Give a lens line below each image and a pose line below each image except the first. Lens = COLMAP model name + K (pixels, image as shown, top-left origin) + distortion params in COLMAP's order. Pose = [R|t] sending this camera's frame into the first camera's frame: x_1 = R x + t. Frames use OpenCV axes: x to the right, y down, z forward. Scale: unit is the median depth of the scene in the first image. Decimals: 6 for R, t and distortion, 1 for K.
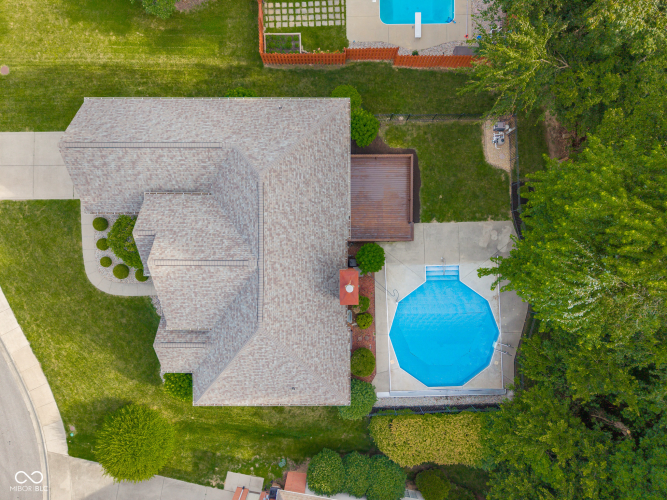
lens RADIAL K [[448.2, 0, 333.5], [0, 448.2, 250.0], [0, 0, 1]] dist [0.001903, -0.000085]
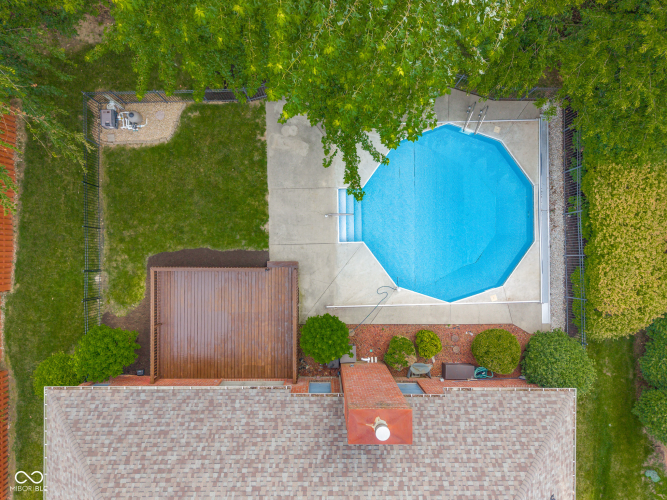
lens RADIAL K [[449.0, 0, 333.5], [0, 449.0, 250.0], [0, 0, 1]] dist [-0.005023, -0.004516]
pose [[0.007670, -0.999959, -0.004828, 0.199264], [0.999682, 0.007552, 0.024065, 0.013008], [-0.024028, -0.005011, 0.999699, 0.388299]]
